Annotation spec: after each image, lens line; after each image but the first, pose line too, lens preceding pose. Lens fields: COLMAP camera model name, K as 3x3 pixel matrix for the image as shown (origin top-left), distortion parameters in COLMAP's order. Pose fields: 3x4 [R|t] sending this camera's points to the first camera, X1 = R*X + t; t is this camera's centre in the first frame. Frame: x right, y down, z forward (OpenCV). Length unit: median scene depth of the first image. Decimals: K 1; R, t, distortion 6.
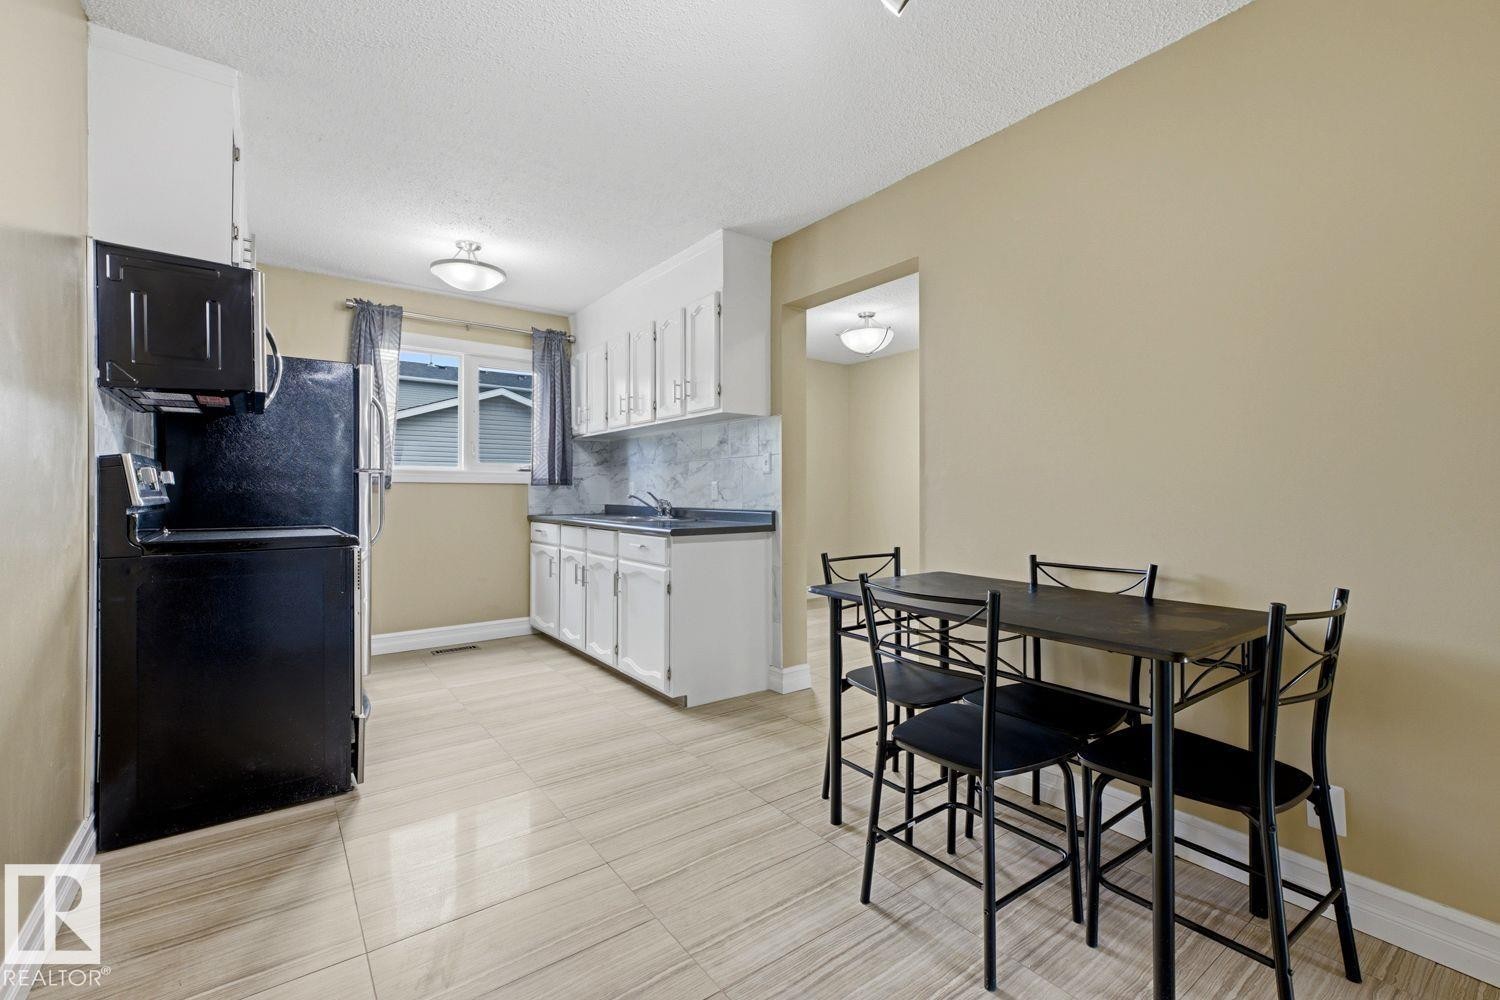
lens RADIAL K [[642.5, 0, 751.4], [0, 642.5, 496.0], [0, 0, 1]] dist [0.013223, 0.000102]
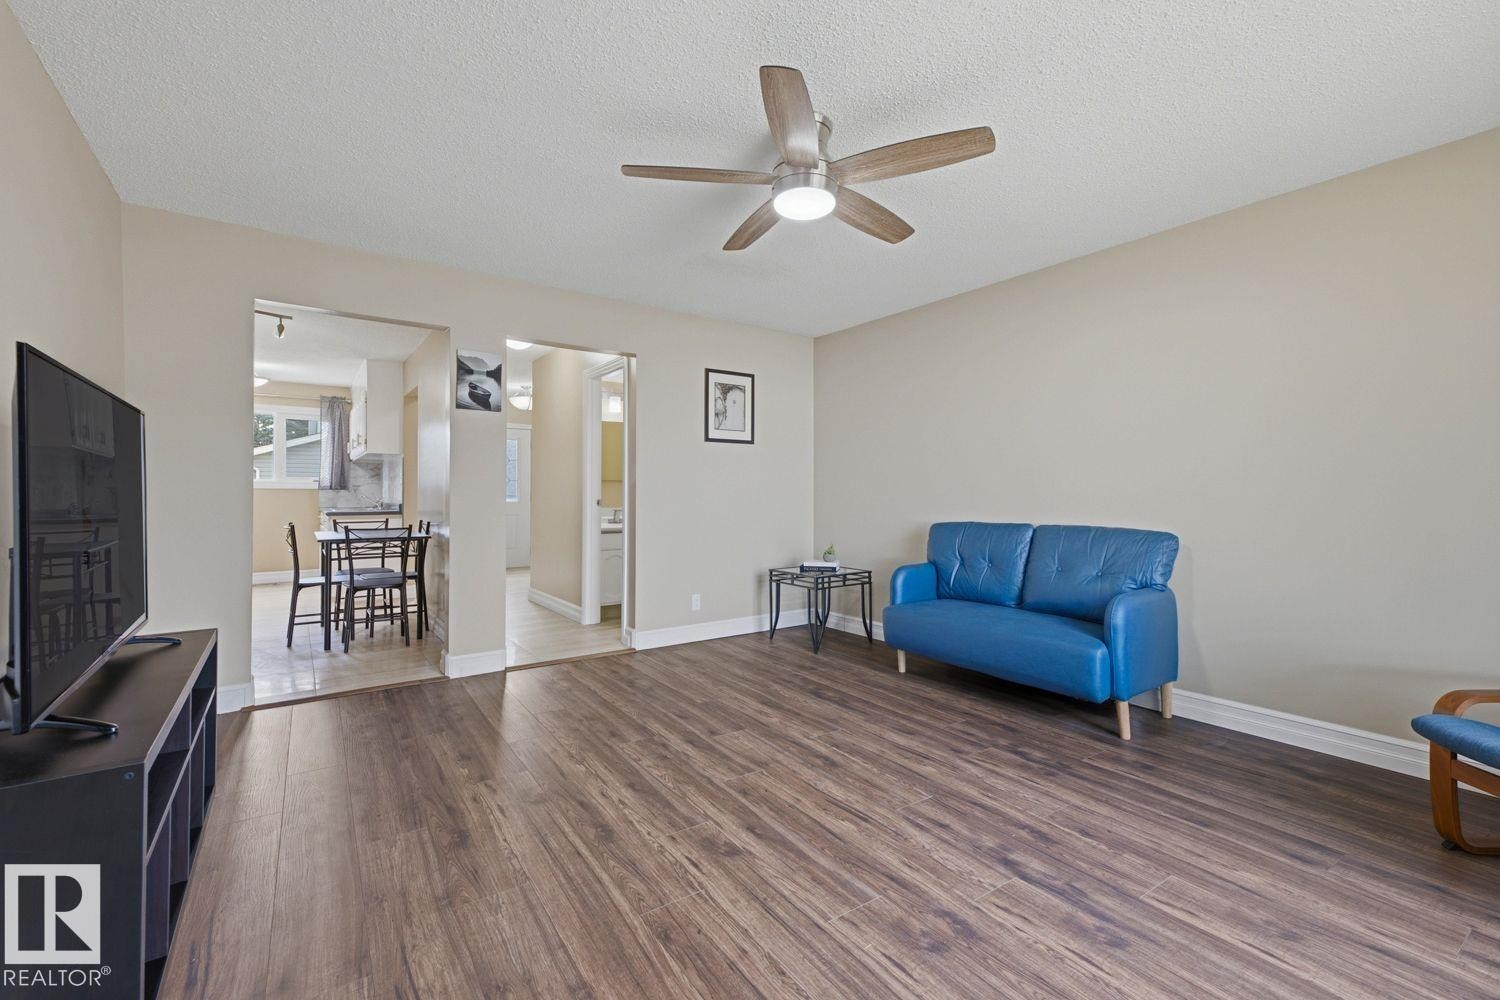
lens RADIAL K [[642.5, 0, 751.4], [0, 642.5, 496.0], [0, 0, 1]] dist [0.013223, 0.000102]
pose [[0.999548, 0.005052, -0.029630, 0.889053], [-0.004974, 0.999984, 0.002725, -0.011228], [0.029643, -0.002576, 0.999557, -0.690976]]
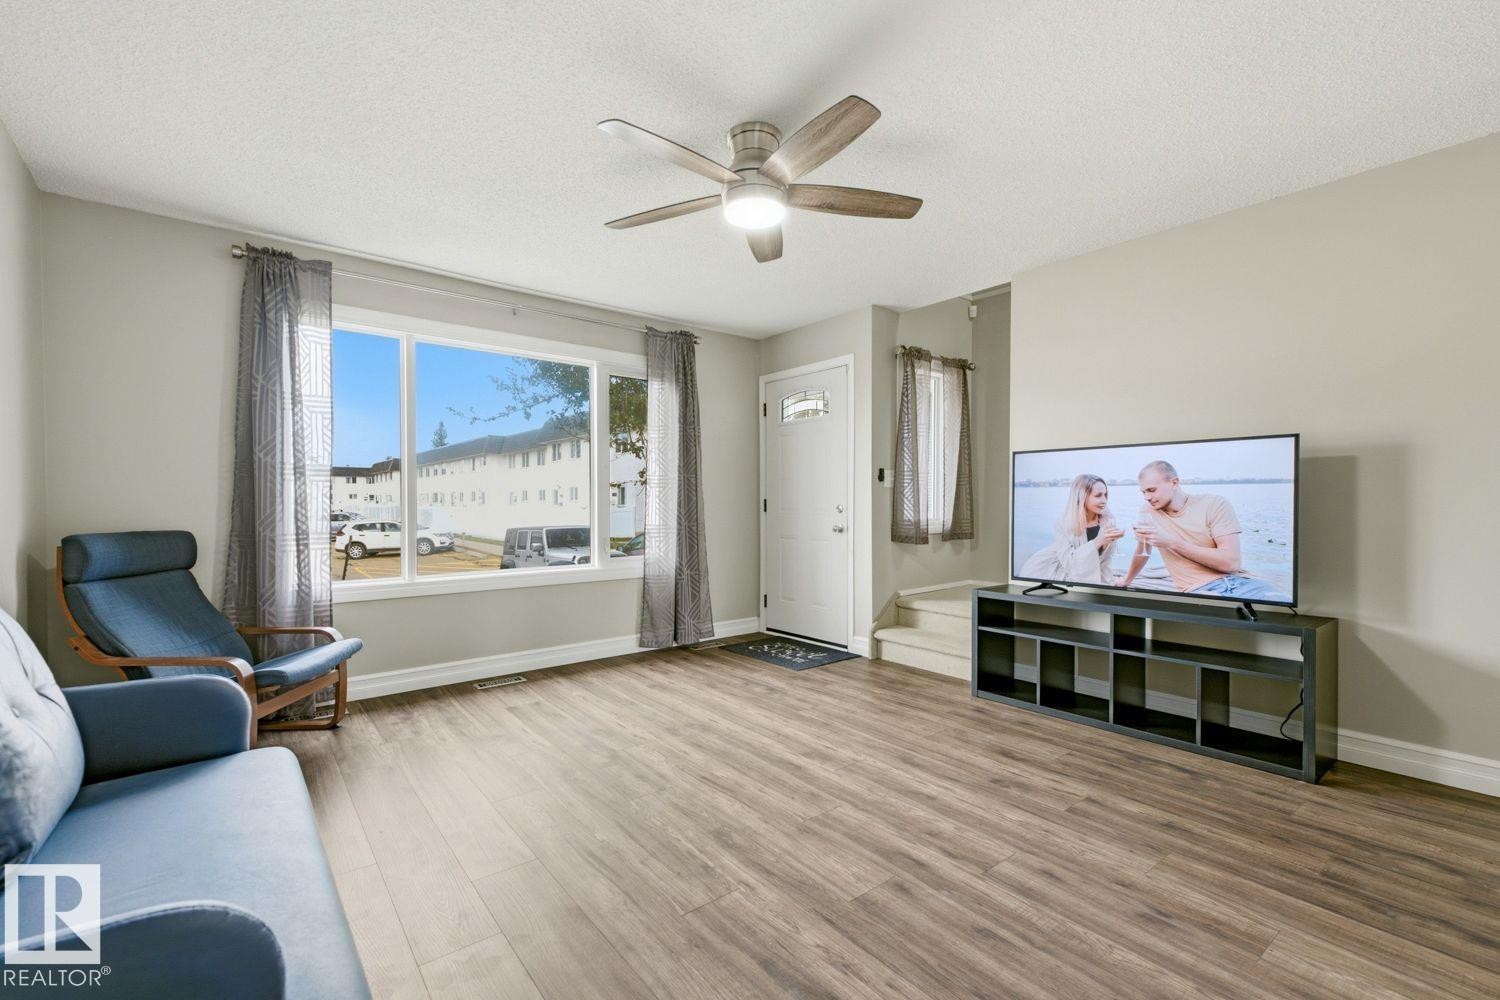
lens RADIAL K [[654.3, 0, 749.7], [0, 654.3, 510.6], [0, 0, 1]] dist [0.019670, -0.000059]
pose [[-0.999329, 0.005750, -0.036170, 0.942758], [0.005295, 0.999906, 0.012681, -0.010090], [0.036240, 0.012481, -0.999265, 0.420856]]
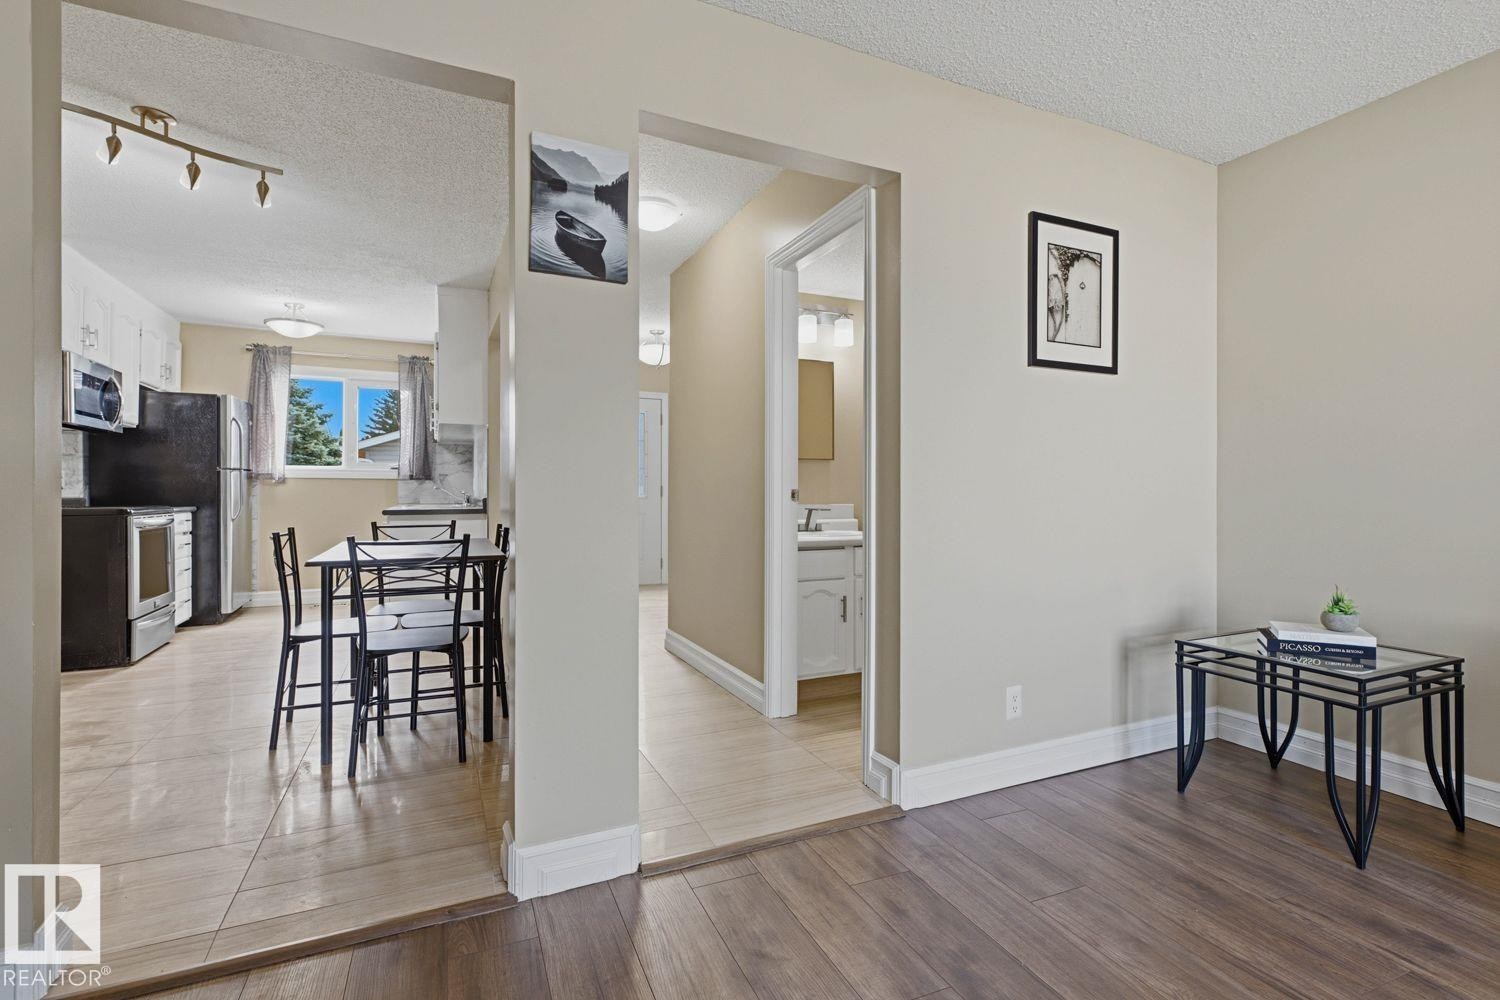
lens RADIAL K [[684.9, 0, 750.0], [0, 684.9, 500.0], [0, 0, 1]] dist [0.001769, 0.000154]
pose [[0.976548, 0.006464, -0.215201, 0.669347], [-0.003697, 0.999905, 0.013259, 0.002324], [0.215266, -0.012152, 0.976480, -0.179814]]
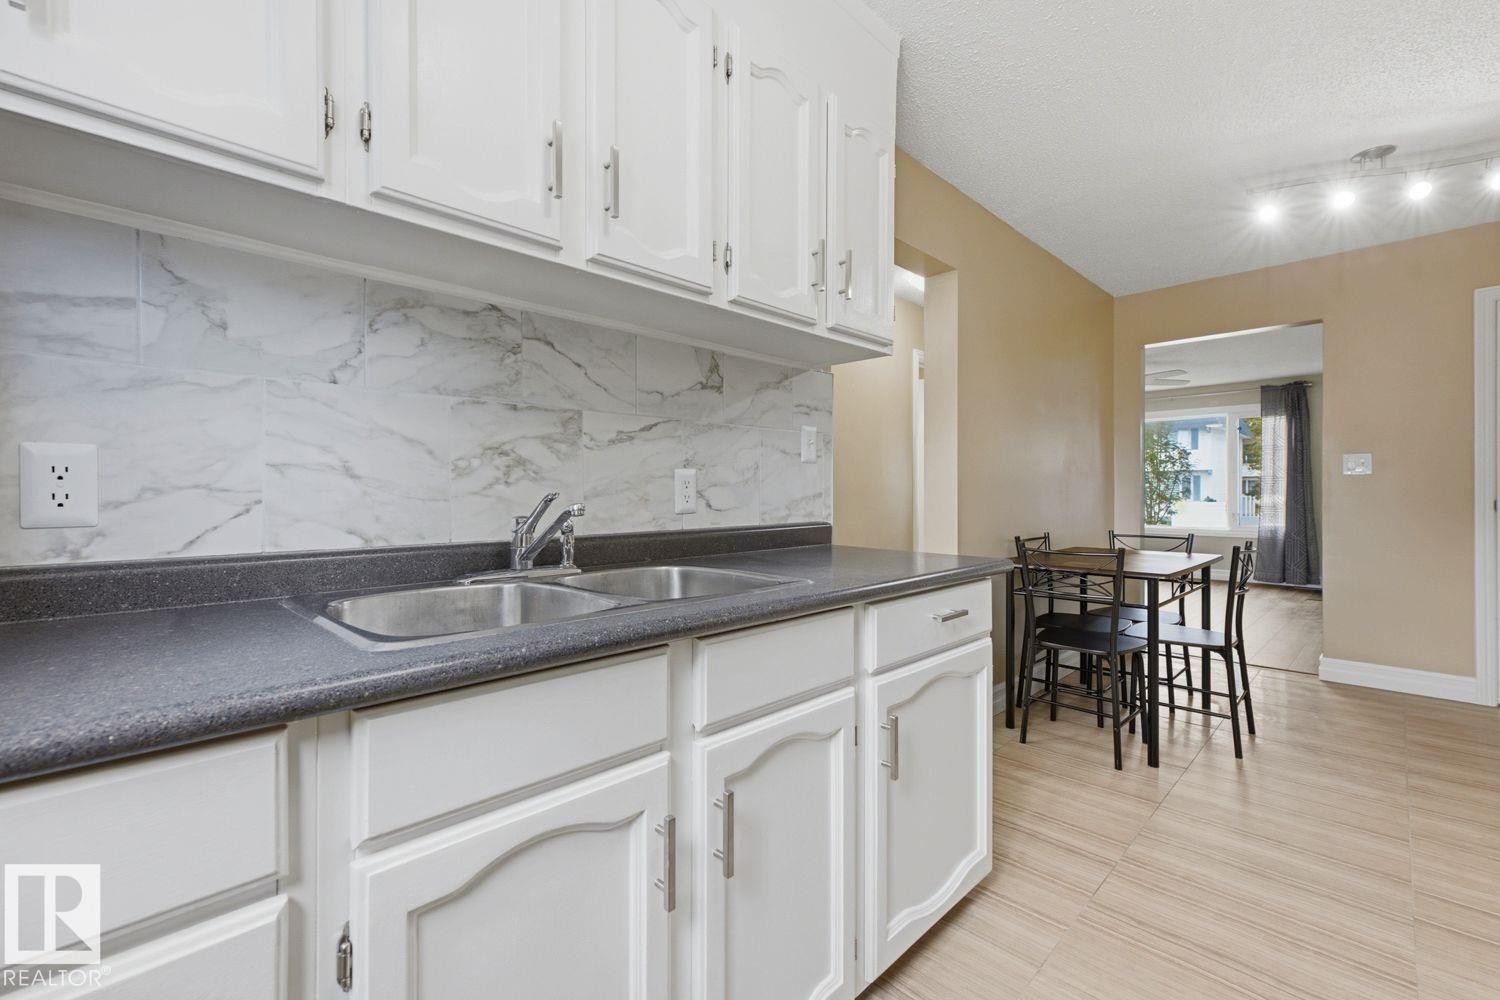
lens RADIAL K [[642.5, 0, 751.4], [0, 642.5, 496.0], [0, 0, 1]] dist [0.013223, 0.000102]
pose [[-0.145974, -0.003877, 0.989281, -0.481169], [-0.002089, 0.999991, 0.003611, -0.005548], [-0.989286, -0.001539, -0.145981, 0.960961]]
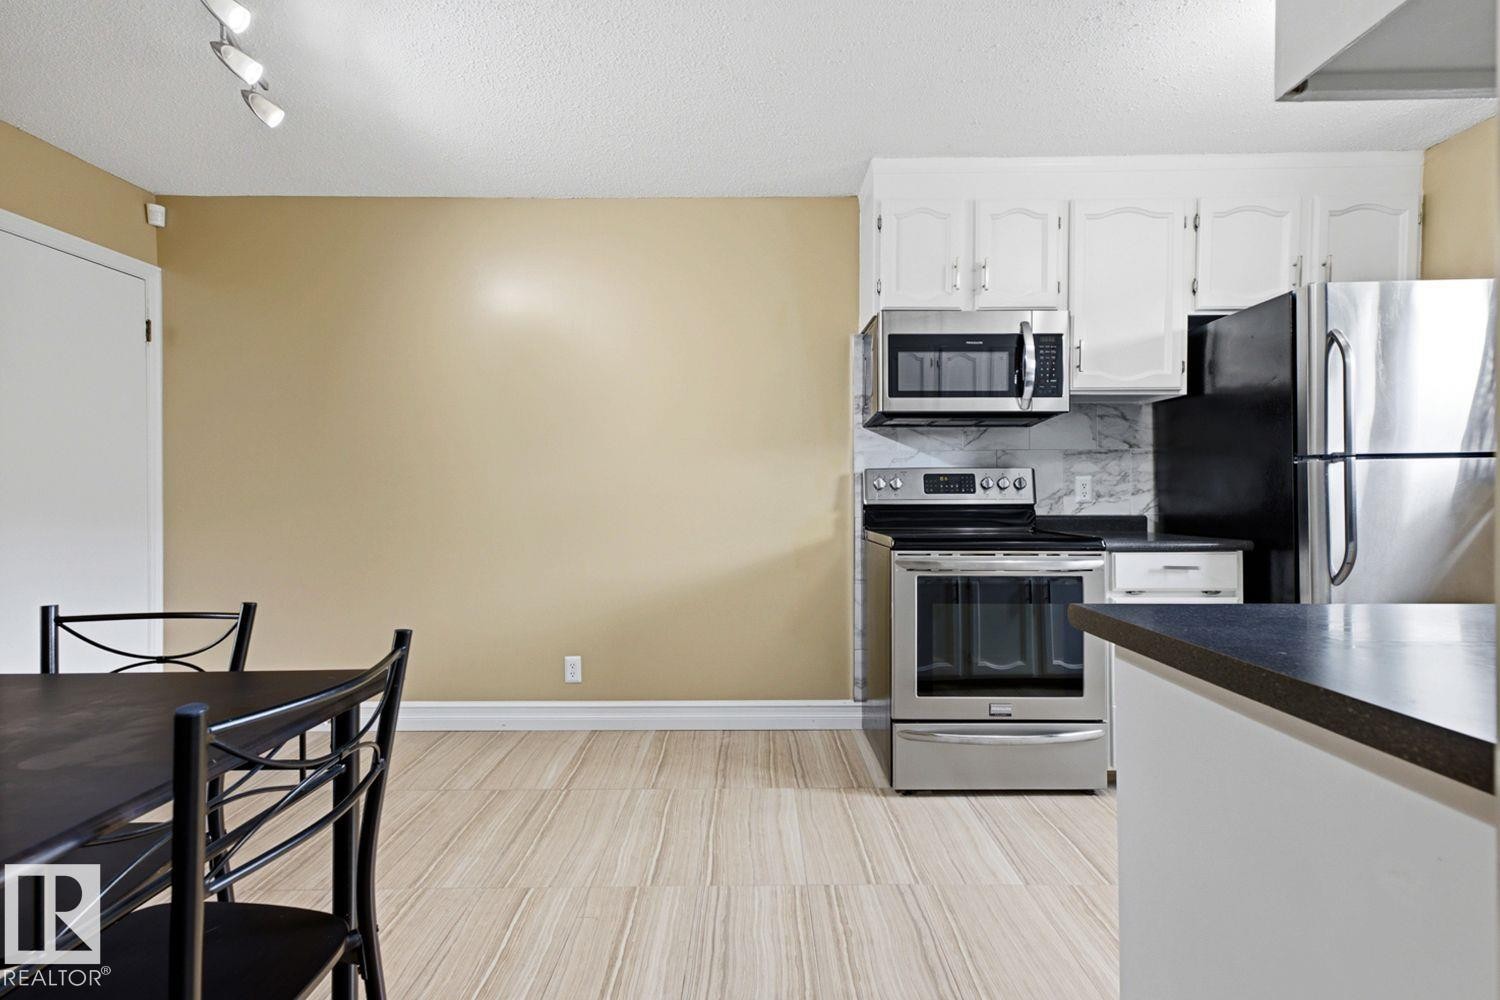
lens RADIAL K [[637.4, 0, 763.2], [0, 637.4, 503.9], [0, 0, 1]] dist [0.019243, 0.000212]
pose [[-0.582923, 0.018023, -0.812328, 0.176815], [0.008954, 0.999836, 0.015758, -0.009492], [0.812478, 0.001912, -0.582988, 0.787080]]
